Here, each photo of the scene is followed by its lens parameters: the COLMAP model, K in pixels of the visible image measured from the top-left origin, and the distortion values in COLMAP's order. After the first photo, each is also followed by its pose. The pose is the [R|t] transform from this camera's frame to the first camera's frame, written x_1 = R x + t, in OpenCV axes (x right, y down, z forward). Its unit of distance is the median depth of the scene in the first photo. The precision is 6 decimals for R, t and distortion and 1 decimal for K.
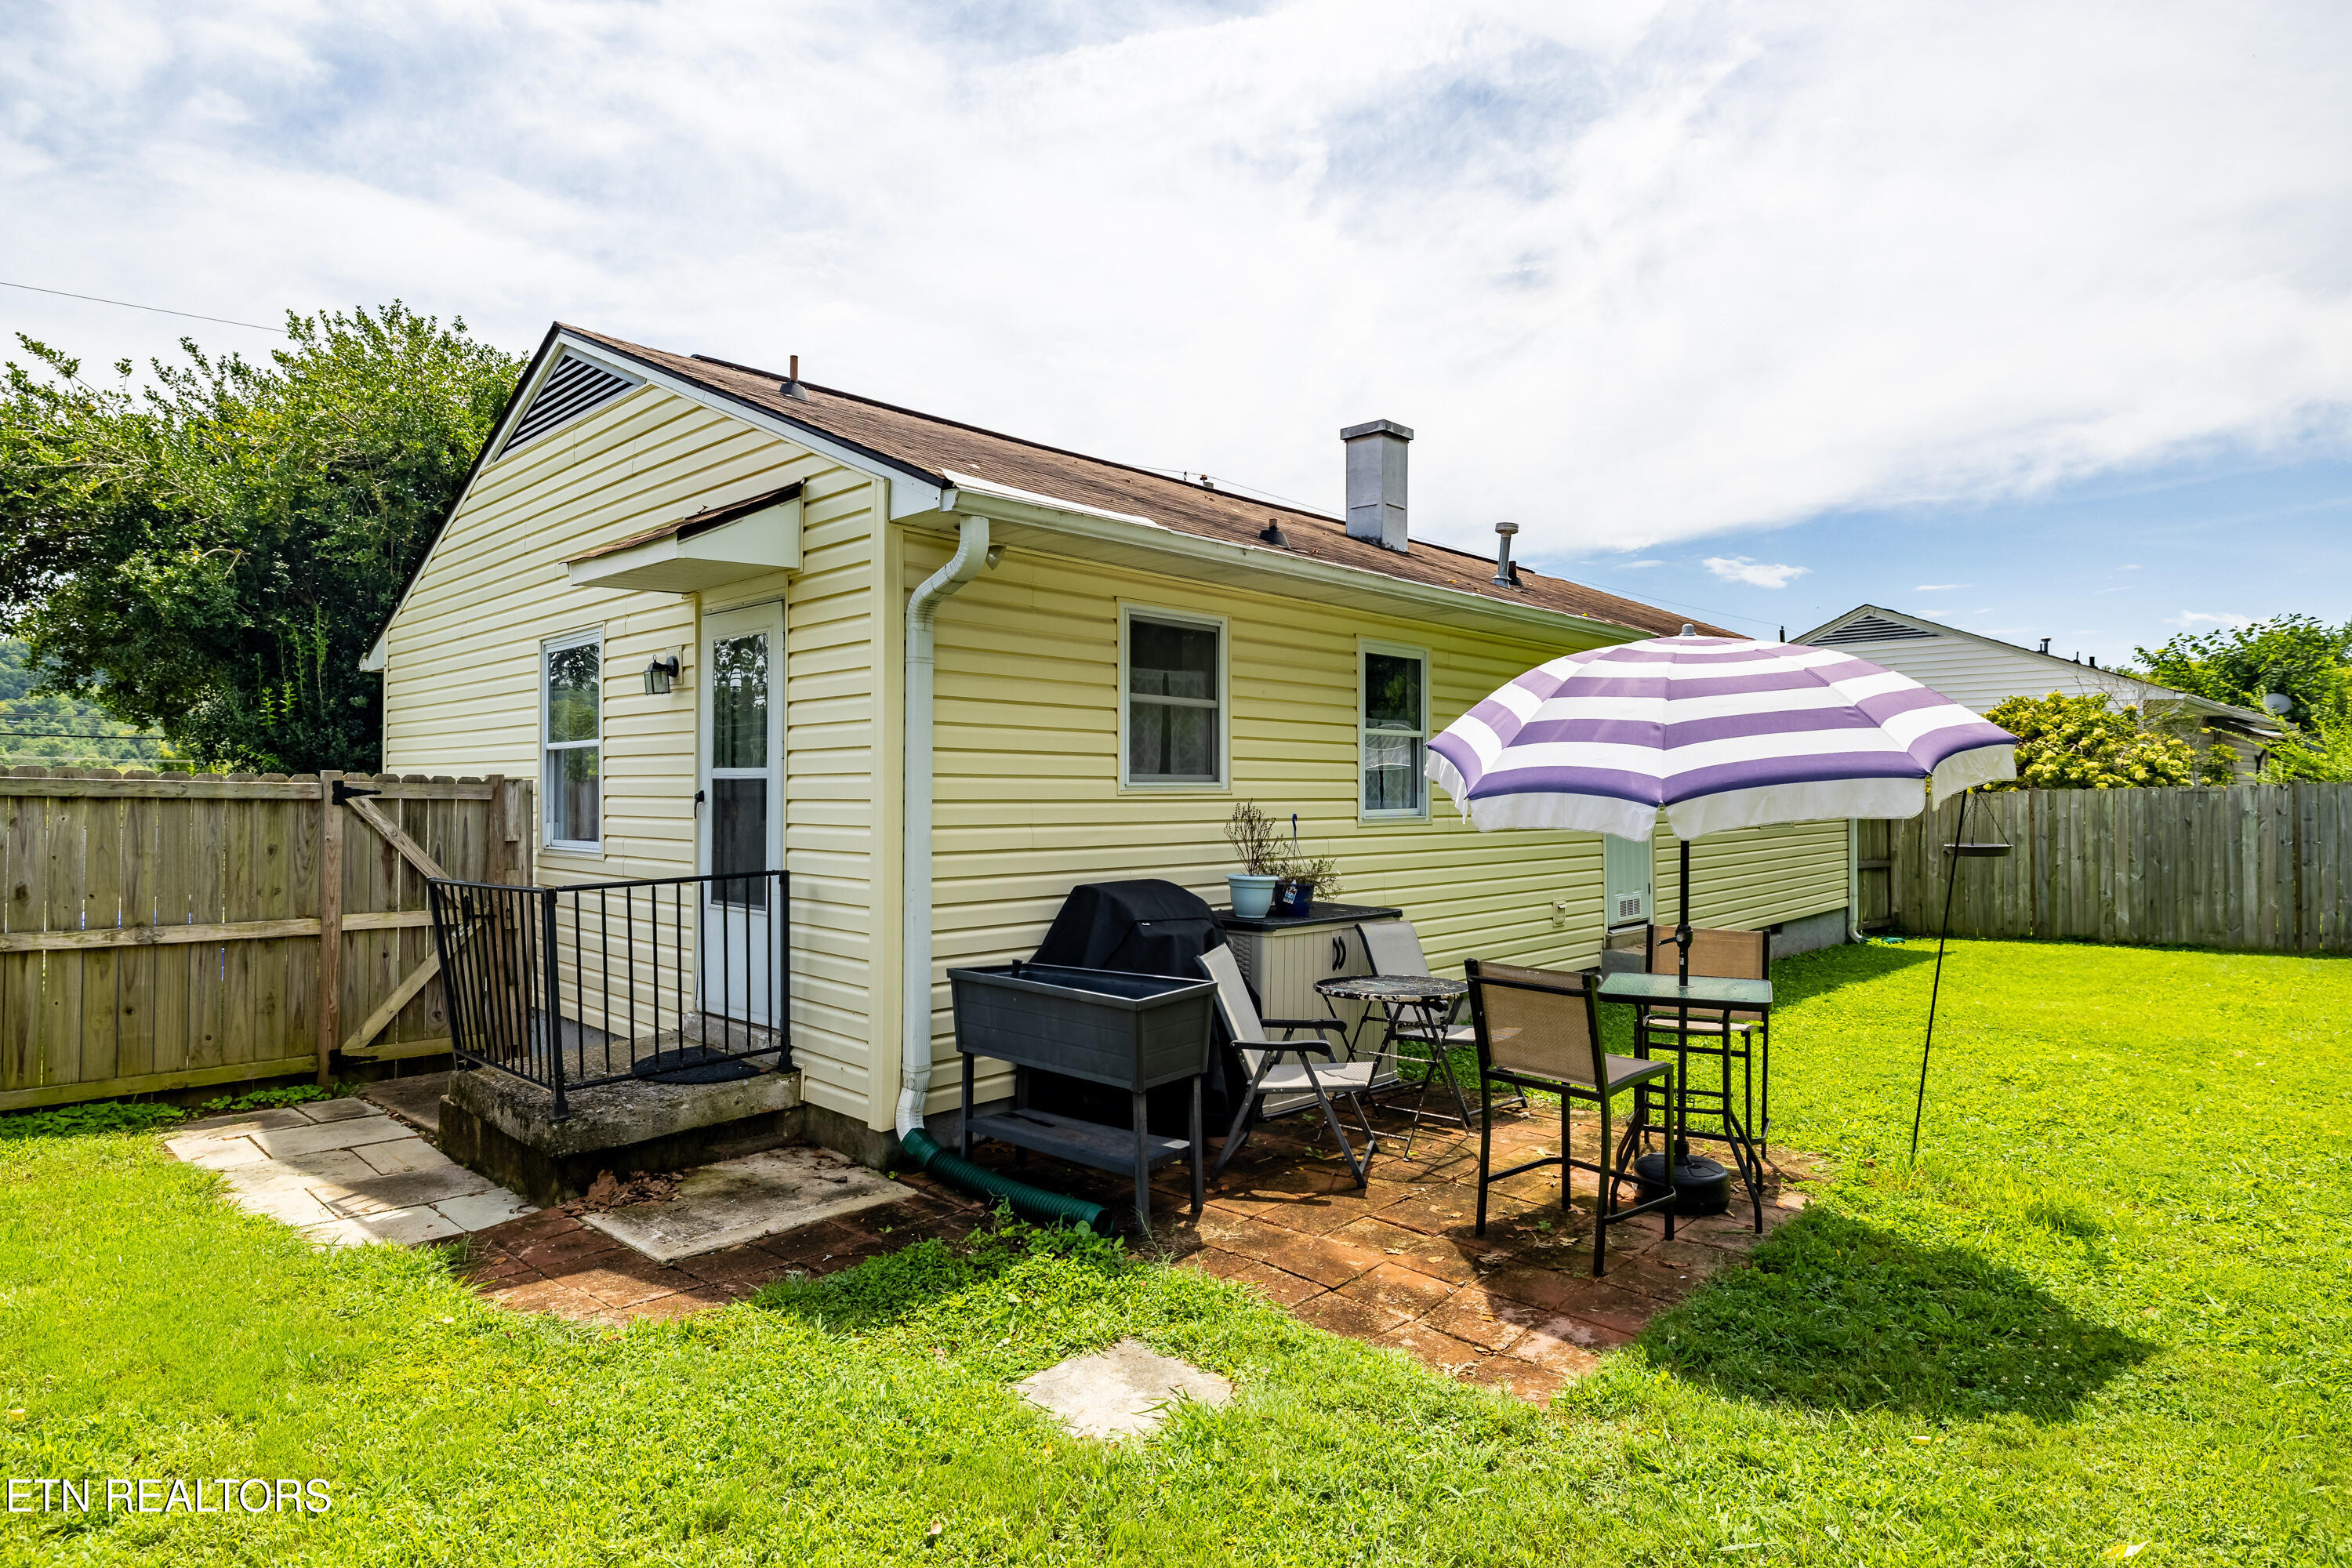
lens RADIAL K [[1252.8, 0, 1171.9], [0, 1252.8, 770.6], [0, 0, 1]] dist [-0.005503, 0.001460]
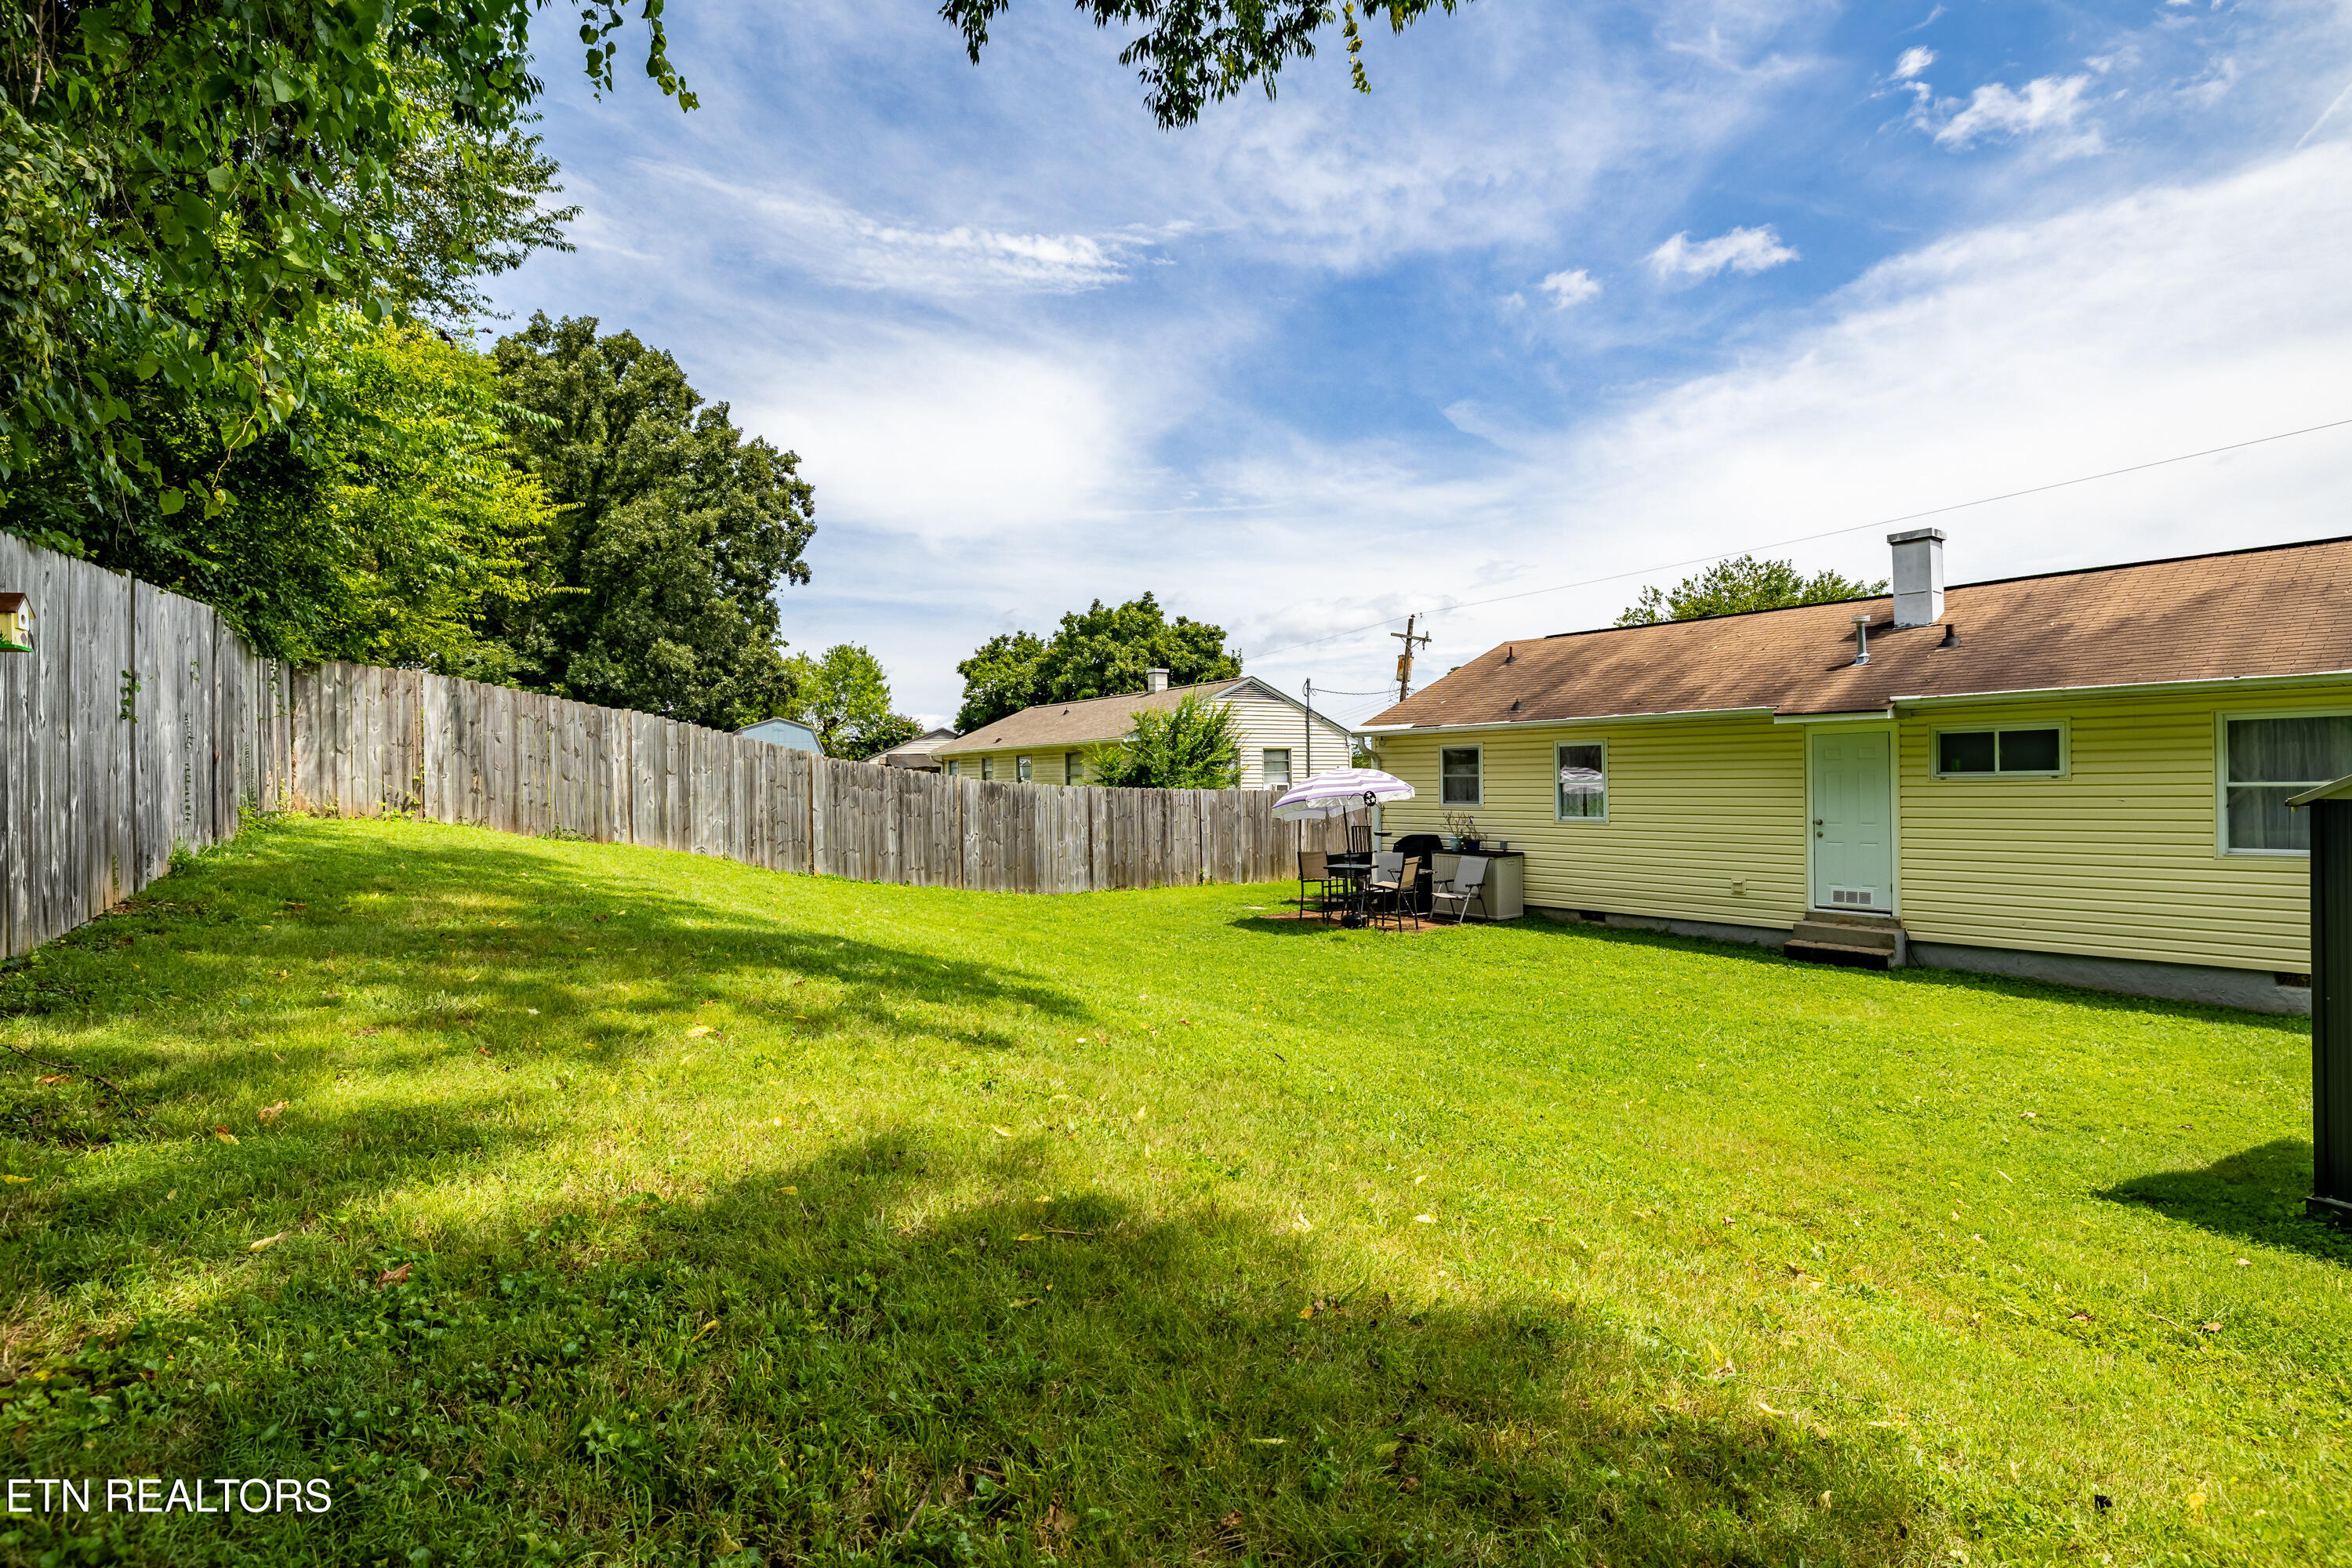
lens RADIAL K [[1142.4, 0, 1180.6], [0, 1142.4, 774.0], [0, 0, 1]] dist [-0.002977, -0.000272]
pose [[-0.124252, -0.004923, -0.992238, 2.866637], [0.025971, 0.999629, -0.008212, -0.057174], [0.991911, -0.026790, -0.124078, 0.715651]]
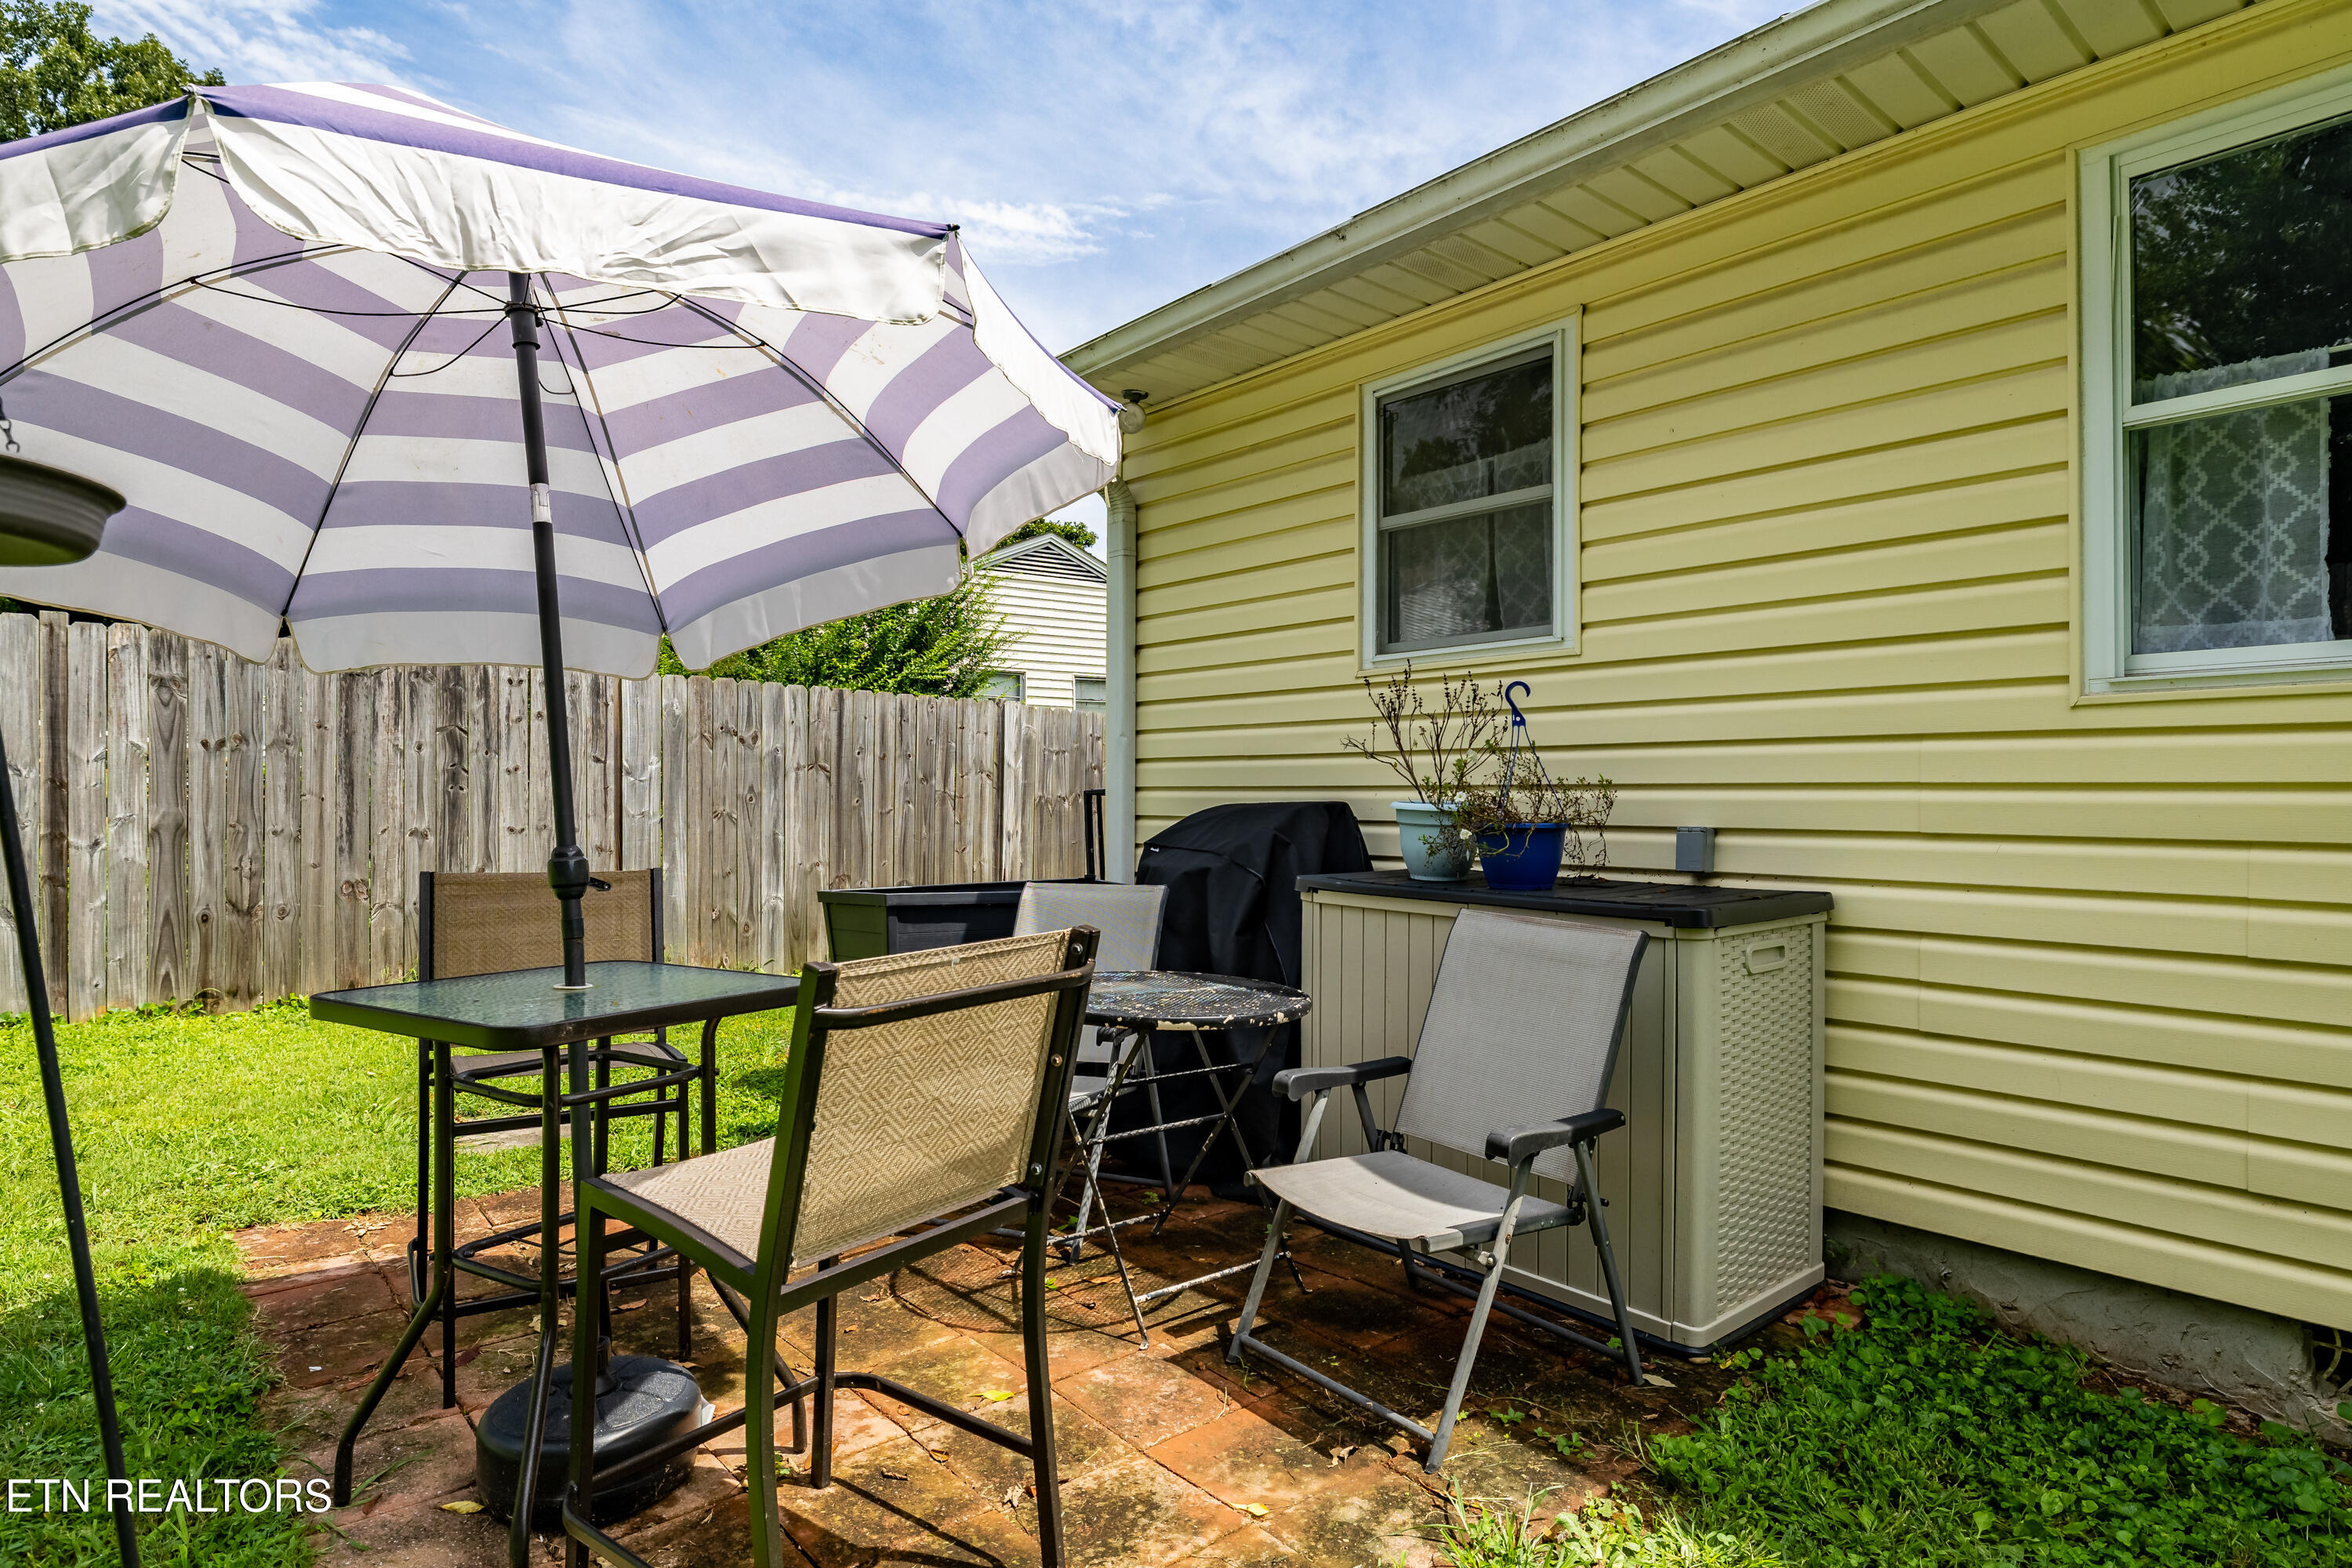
lens RADIAL K [[1252.8, 0, 1180.7], [0, 1252.8, 787.2], [0, 0, 1]] dist [-0.005503, 0.001460]
pose [[-0.100413, -0.010752, -0.994888, 0.632650], [0.011784, 0.999859, -0.011995, 0.085700], [0.994876, -0.012928, -0.100272, 0.971667]]
